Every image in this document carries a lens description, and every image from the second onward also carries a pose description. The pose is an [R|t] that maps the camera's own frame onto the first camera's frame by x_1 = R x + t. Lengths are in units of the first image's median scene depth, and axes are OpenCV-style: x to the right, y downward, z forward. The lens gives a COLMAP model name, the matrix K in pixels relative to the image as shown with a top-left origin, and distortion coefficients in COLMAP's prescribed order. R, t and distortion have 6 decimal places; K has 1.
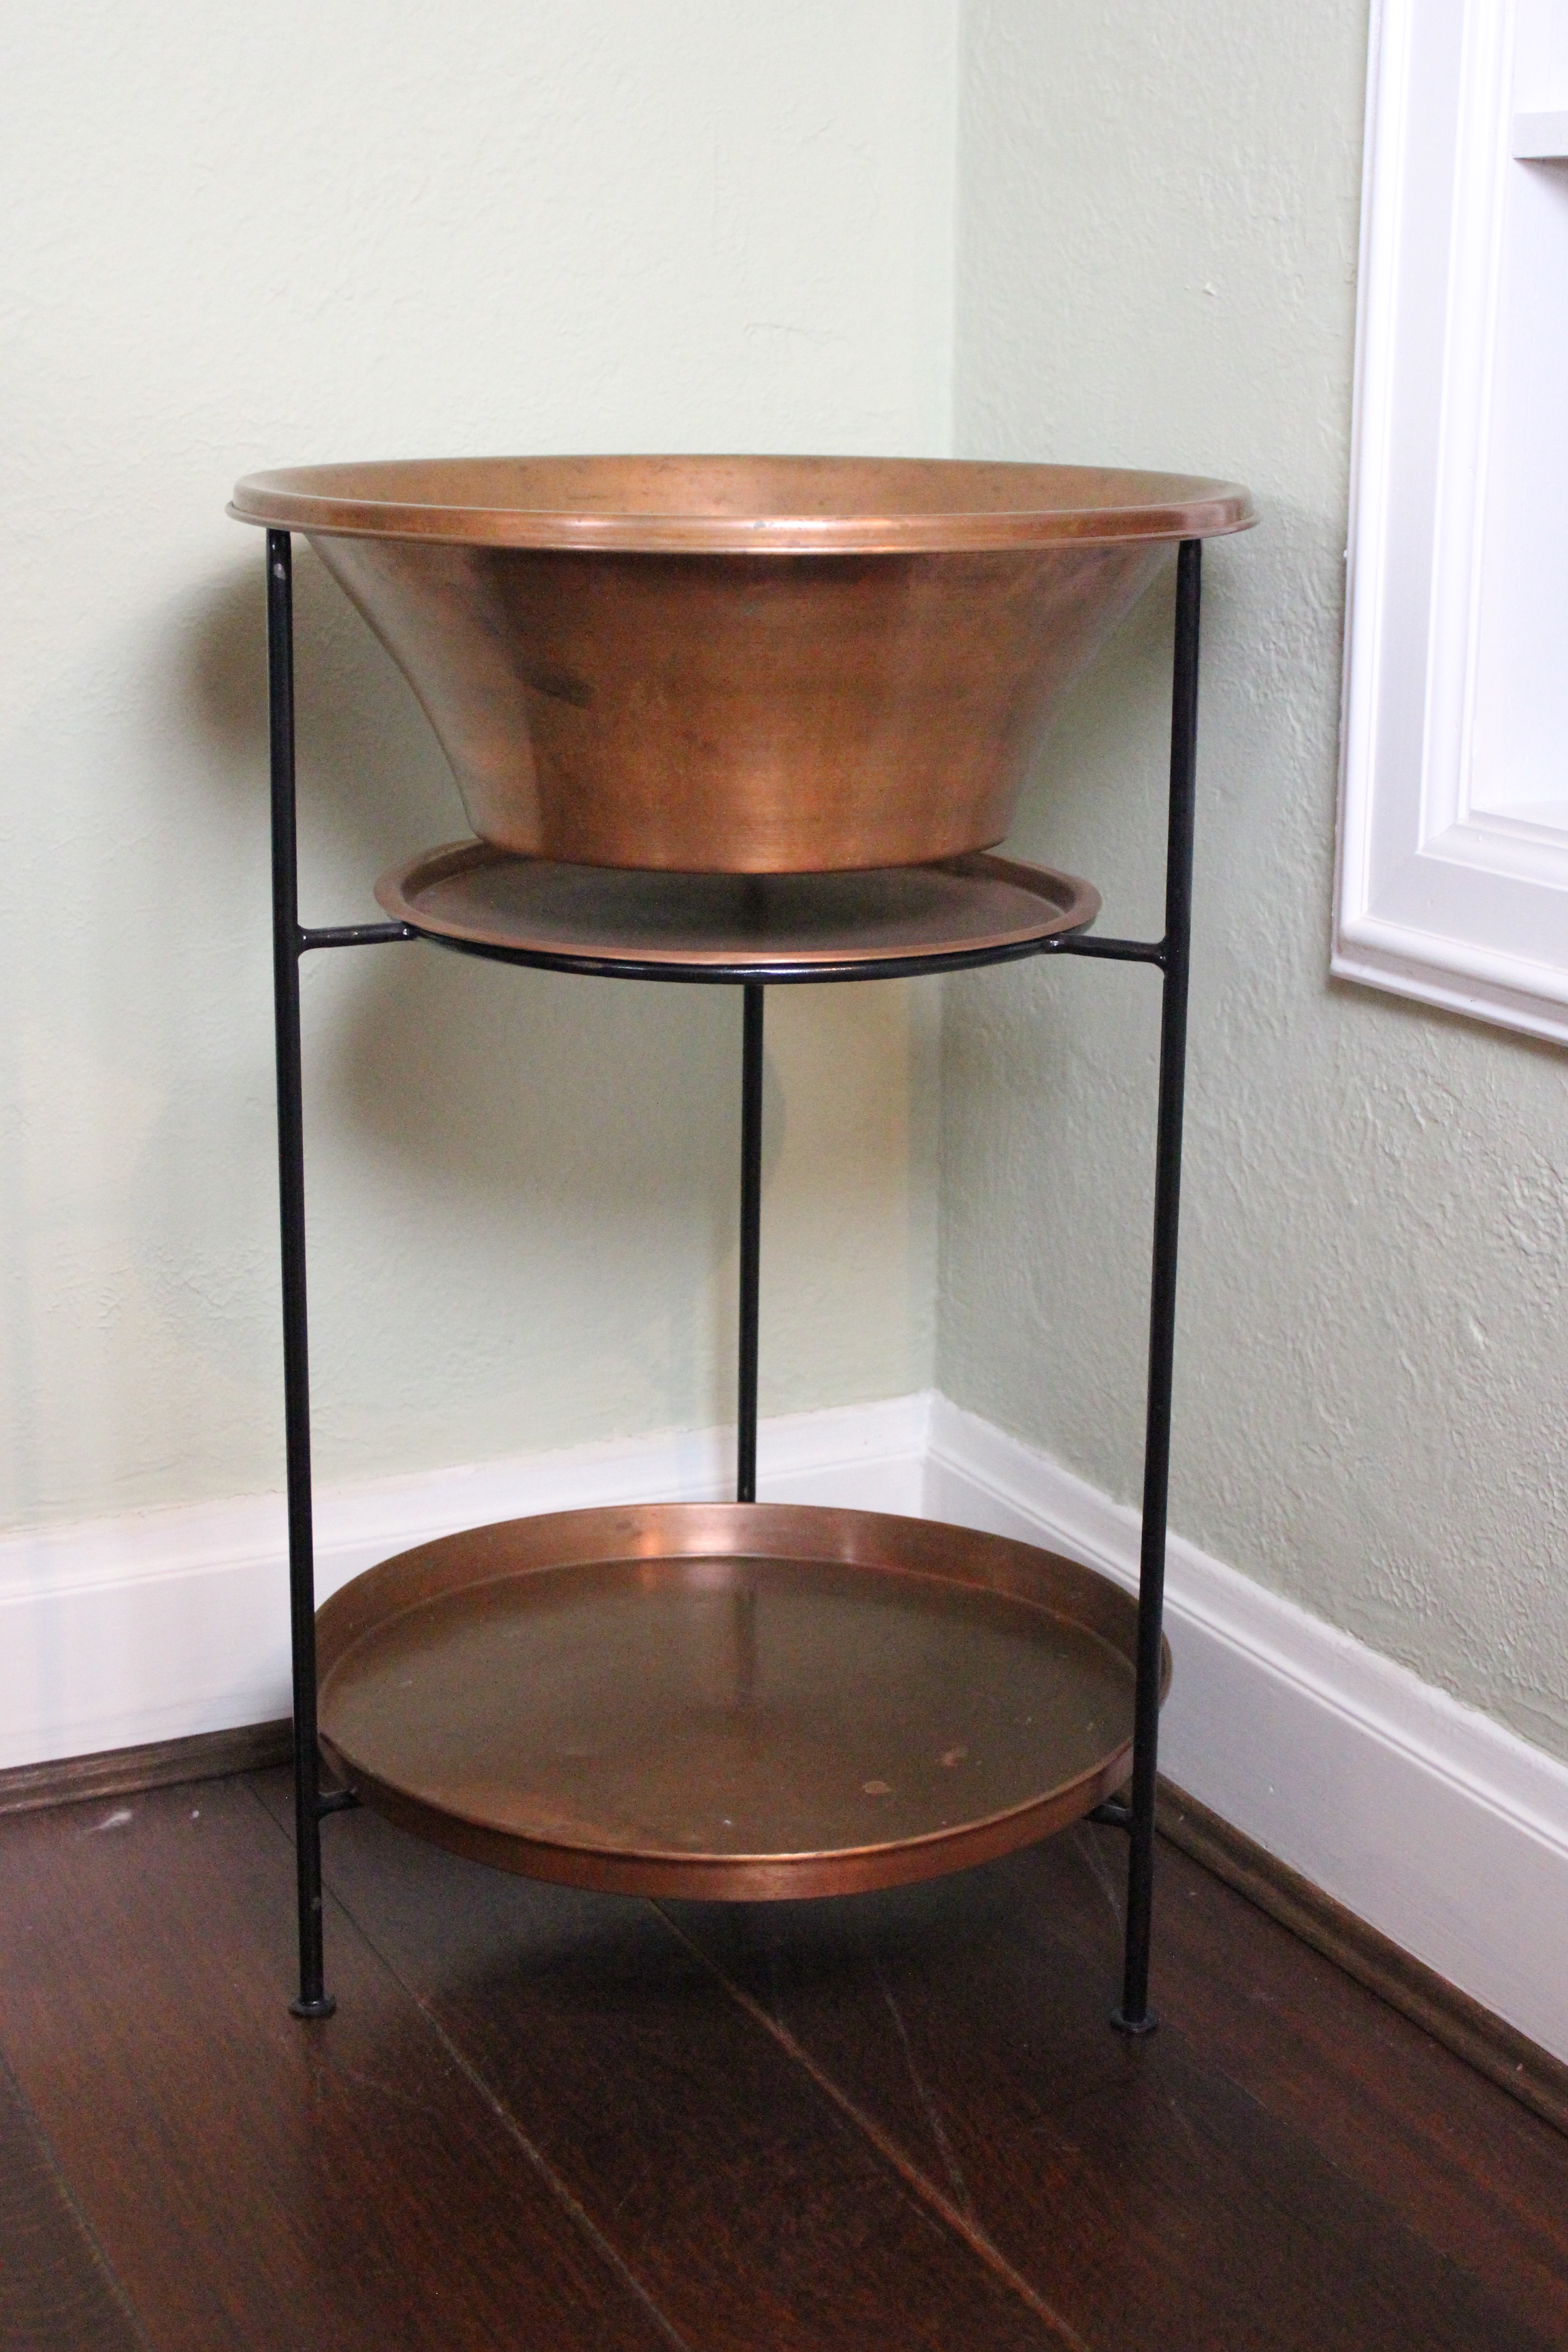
lens RADIAL K [[3155.8, 0, 784.0], [0, 3155.8, 1176.0], [0, 0, 1]] dist [-0.063112, -0.026962]
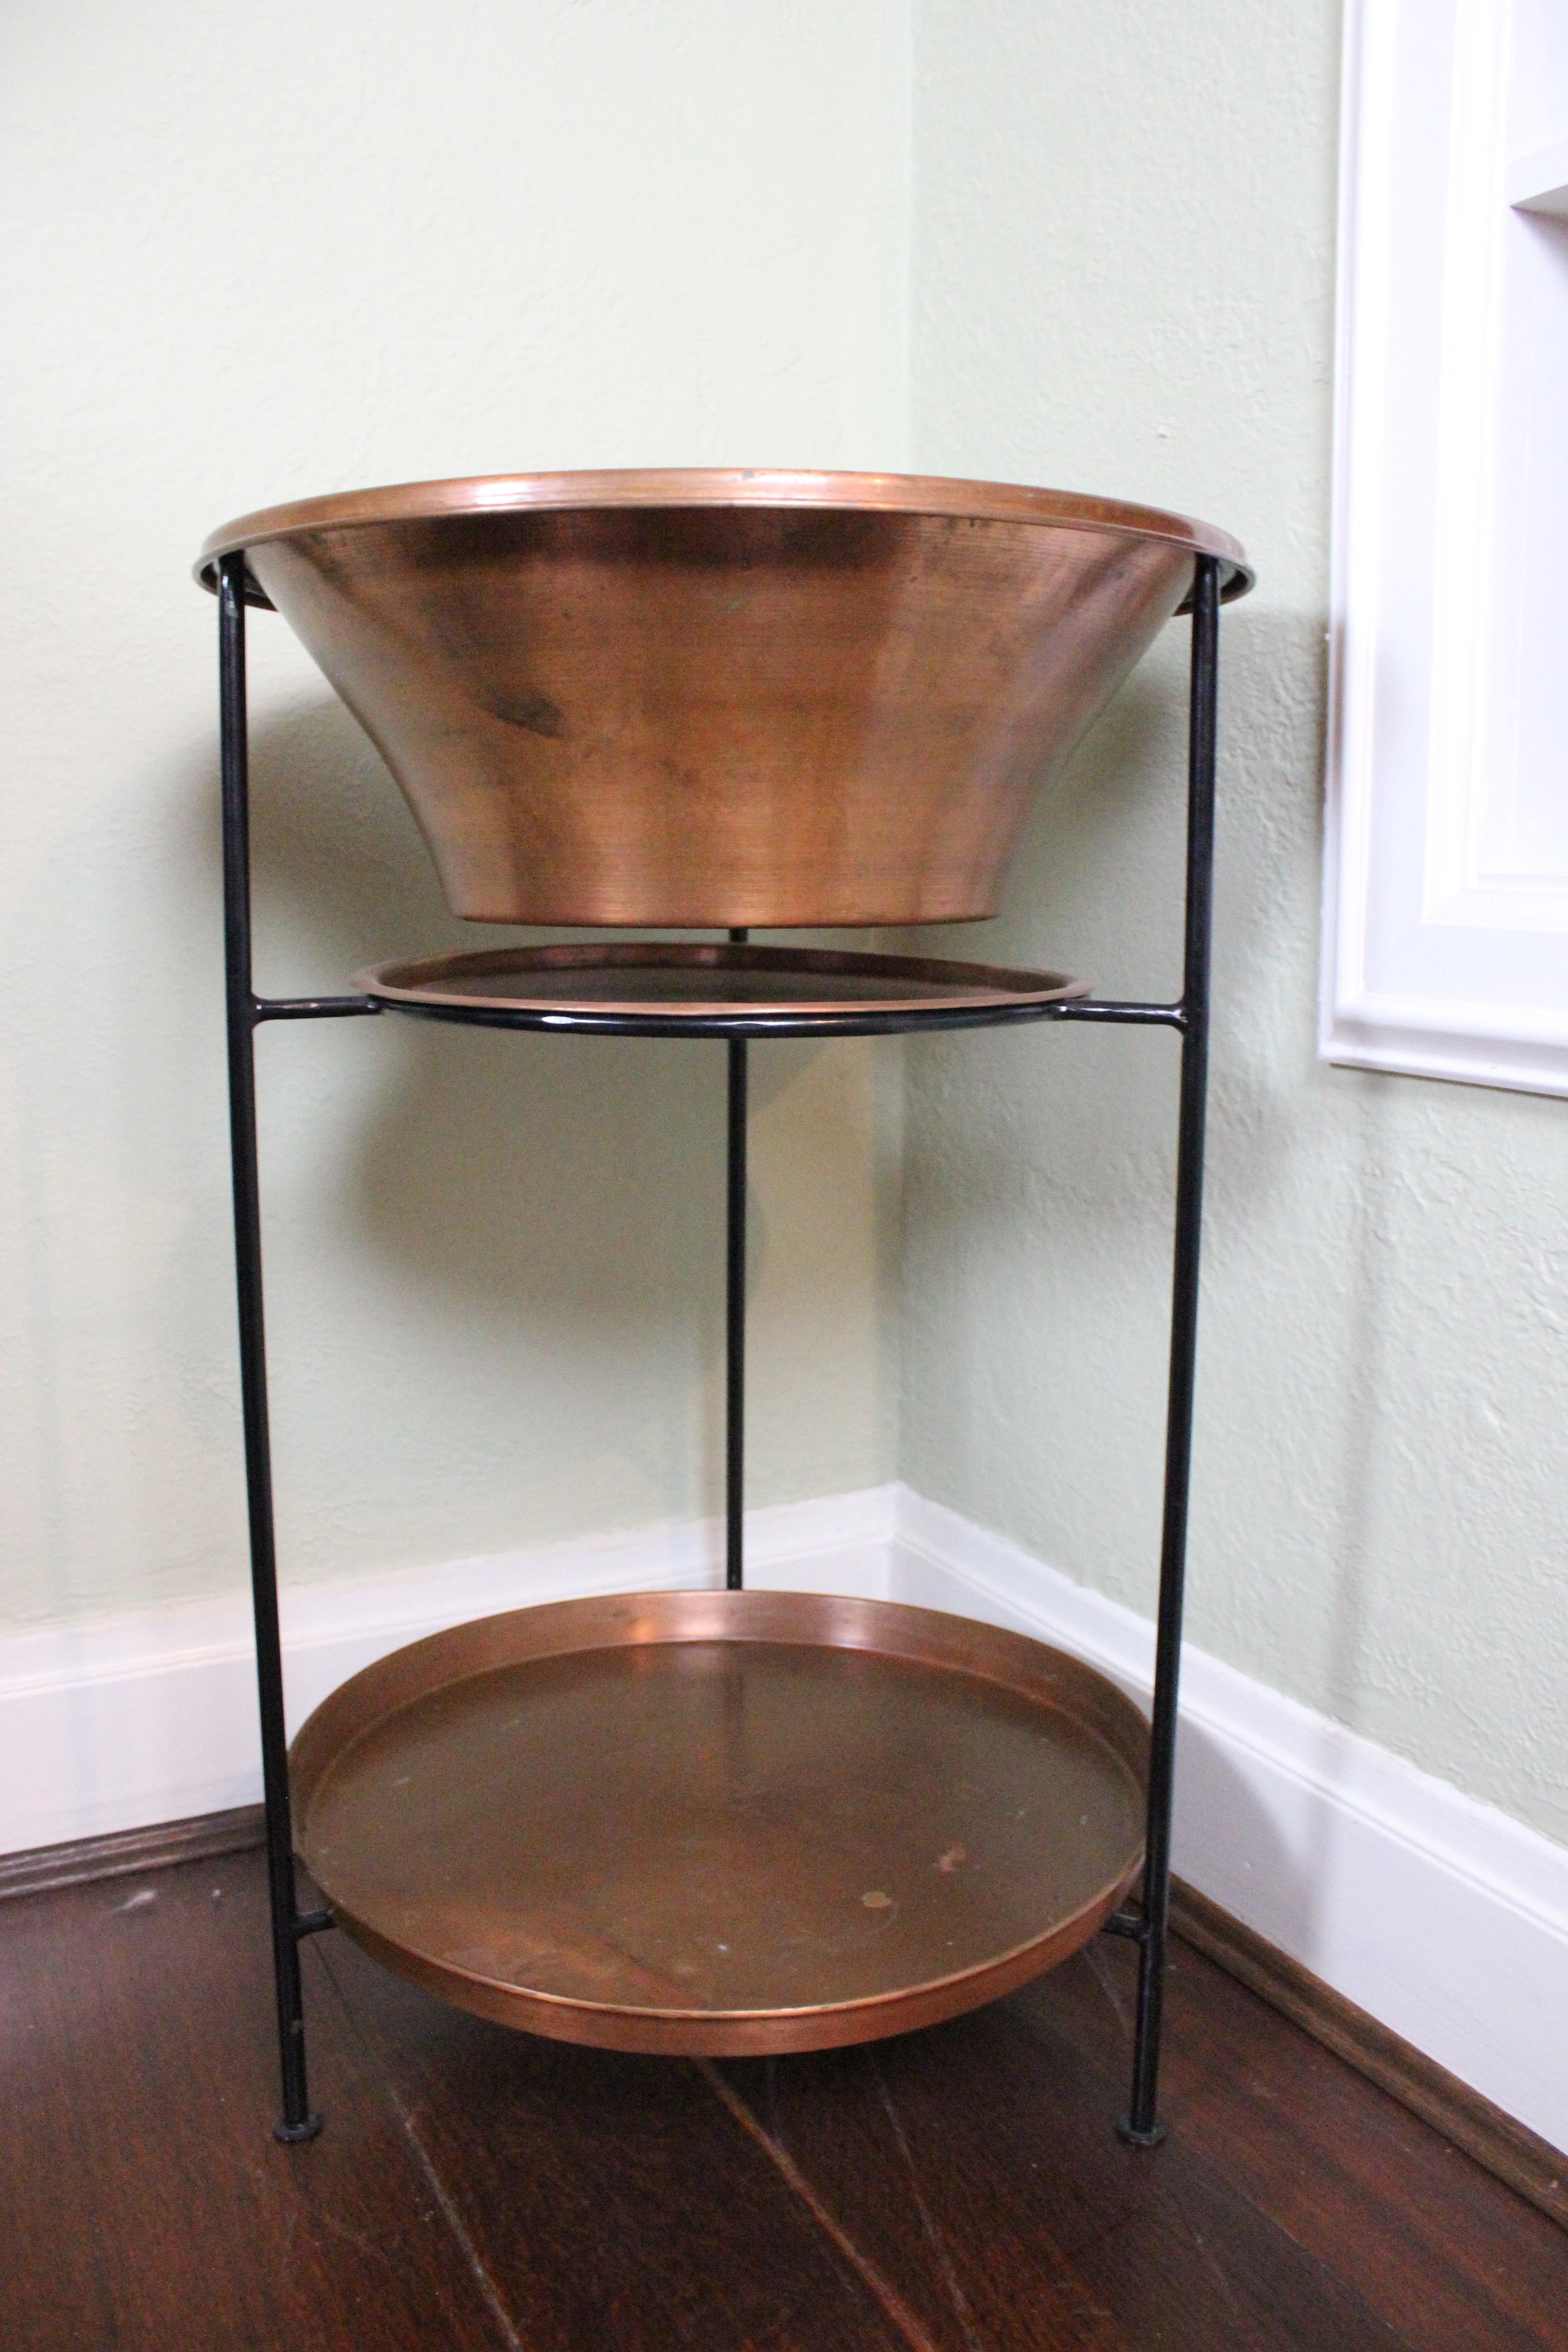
lens RADIAL K [[1865.5, 0, 788.0], [0, 1865.5, 1181.0], [0, 0, 1]] dist [-0.164610, 0.123310]
pose [[0.999689, -0.009568, 0.023039, -0.008304], [0.011521, 0.996211, -0.086206, 0.022435], [-0.022127, 0.086444, 0.996011, 0.425181]]
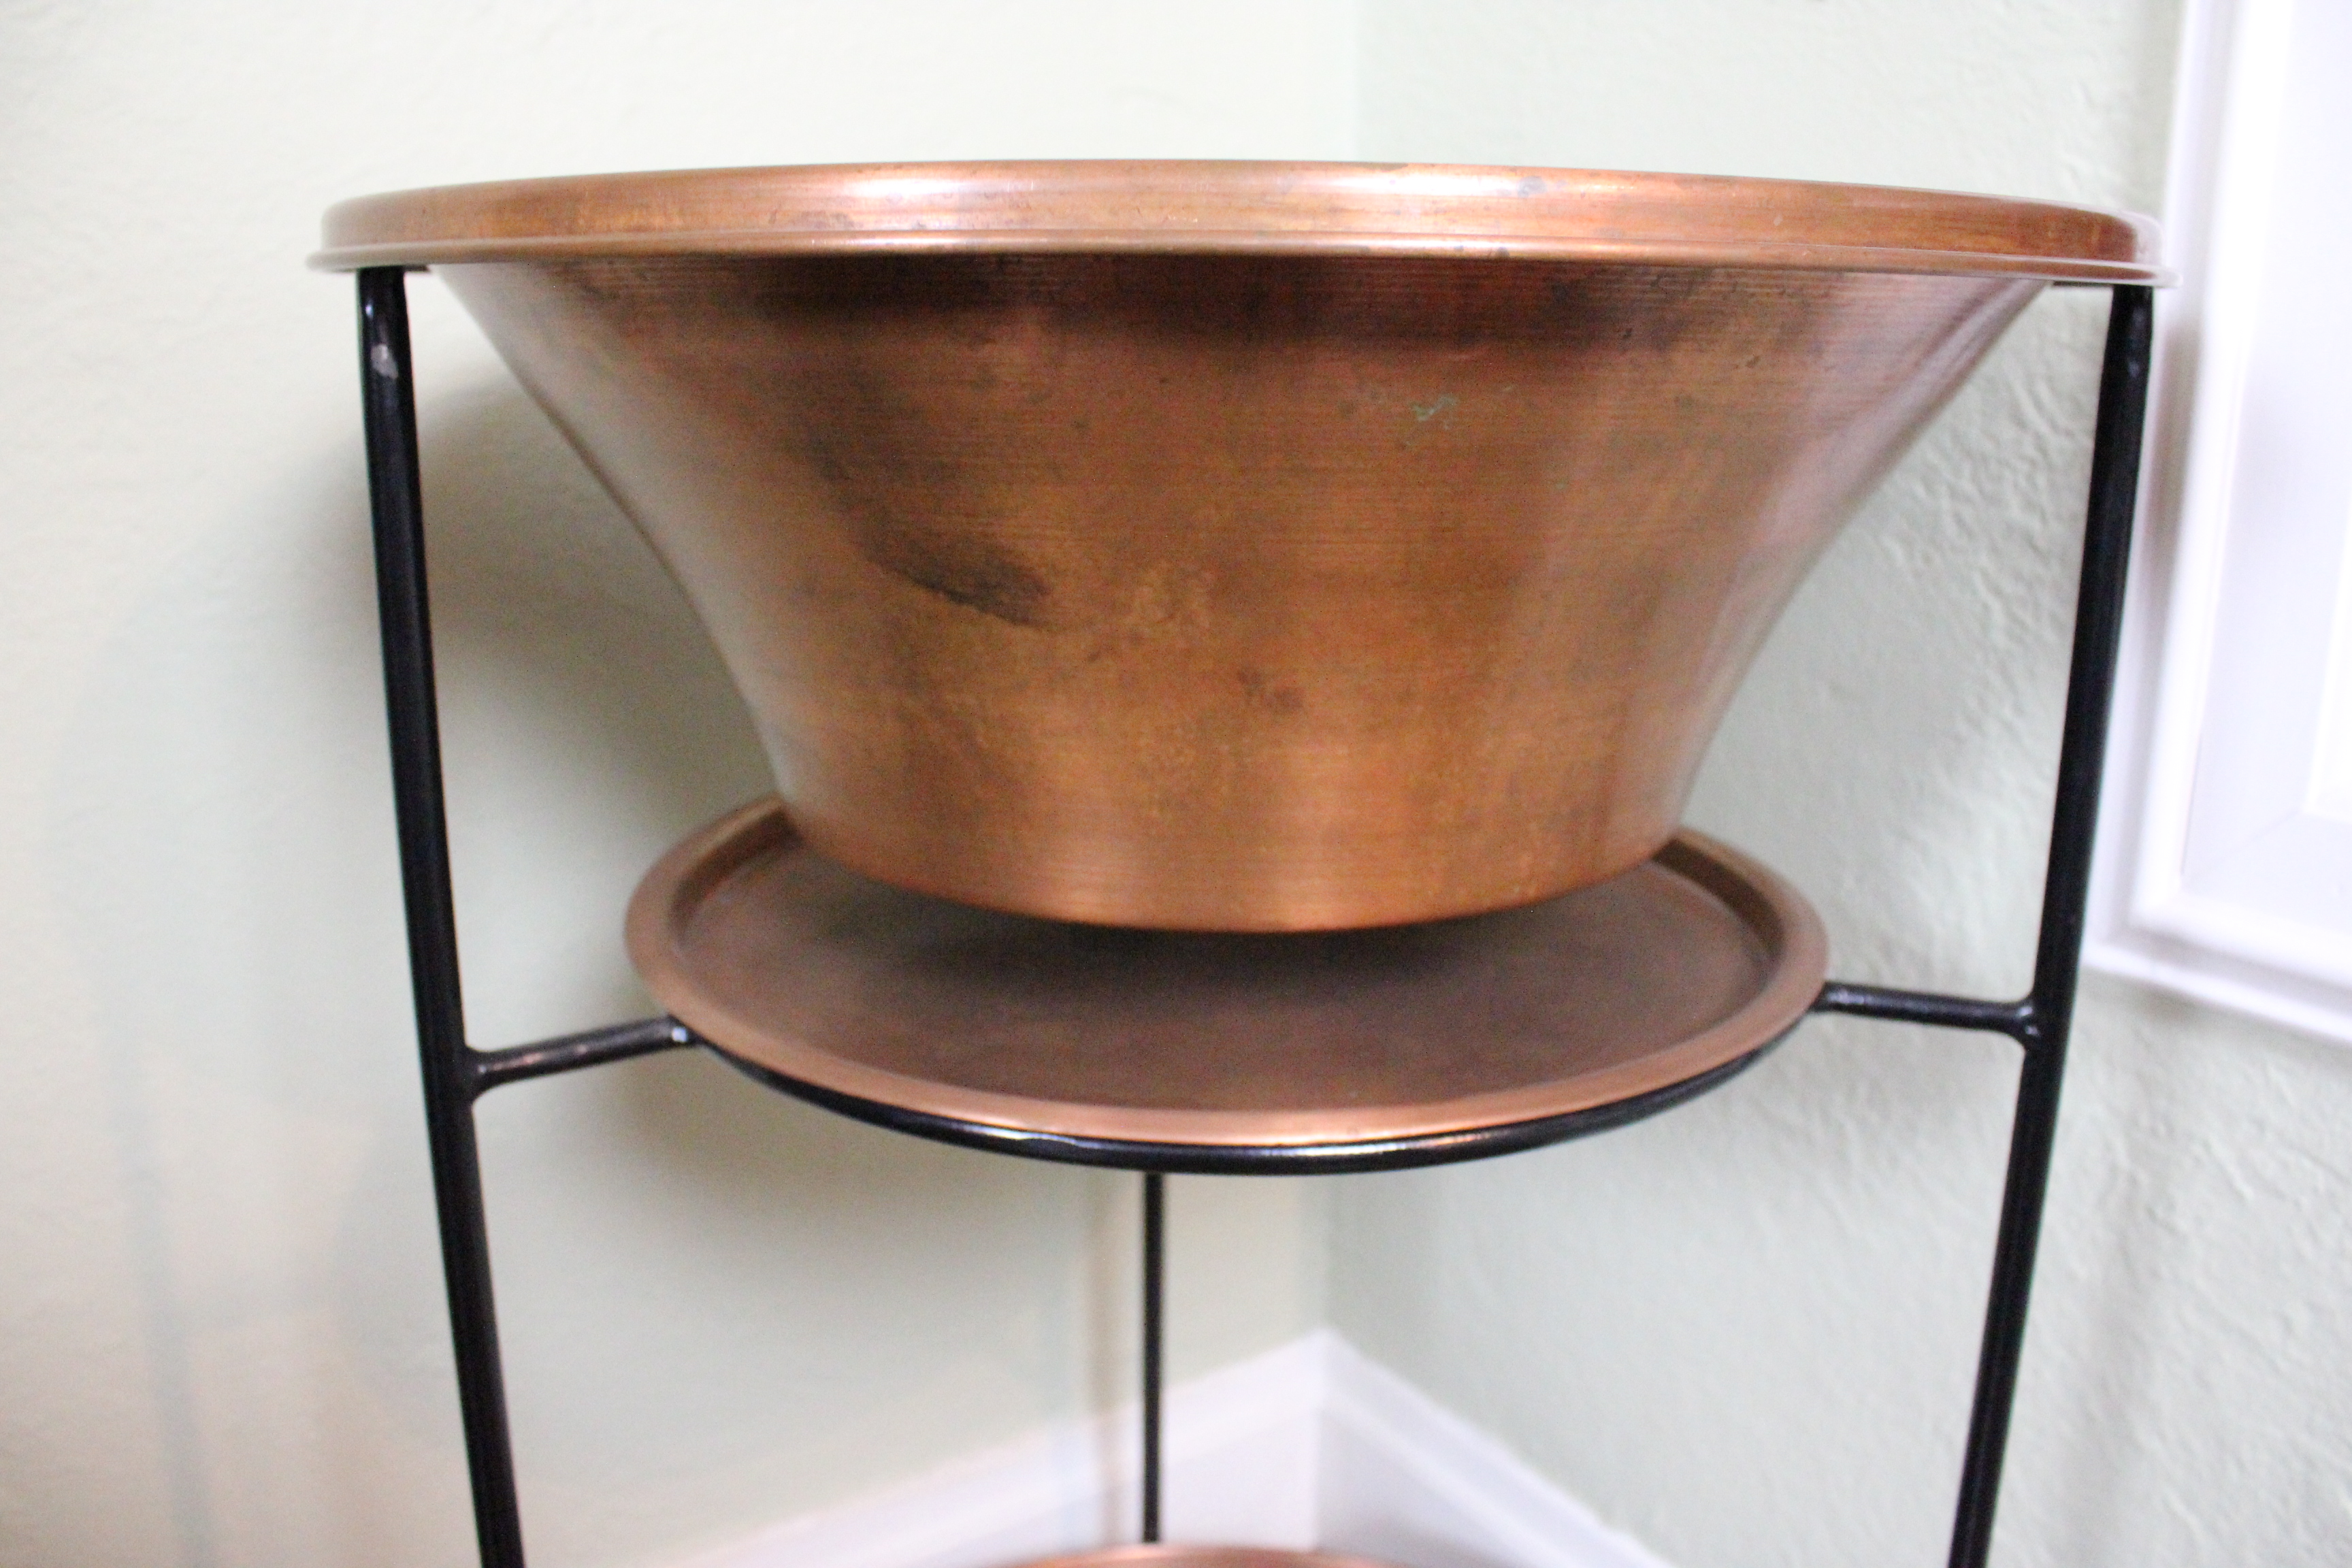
lens RADIAL K [[1865.5, 0, 1186.6], [0, 1865.5, 800.9], [0, 0, 1]] dist [-0.164610, 0.123310]
pose [[0.991286, -0.036555, 0.126557, -0.067364], [0.037044, 0.999312, -0.001510, -0.106727], [-0.126415, 0.006185, 0.991958, 0.634181]]
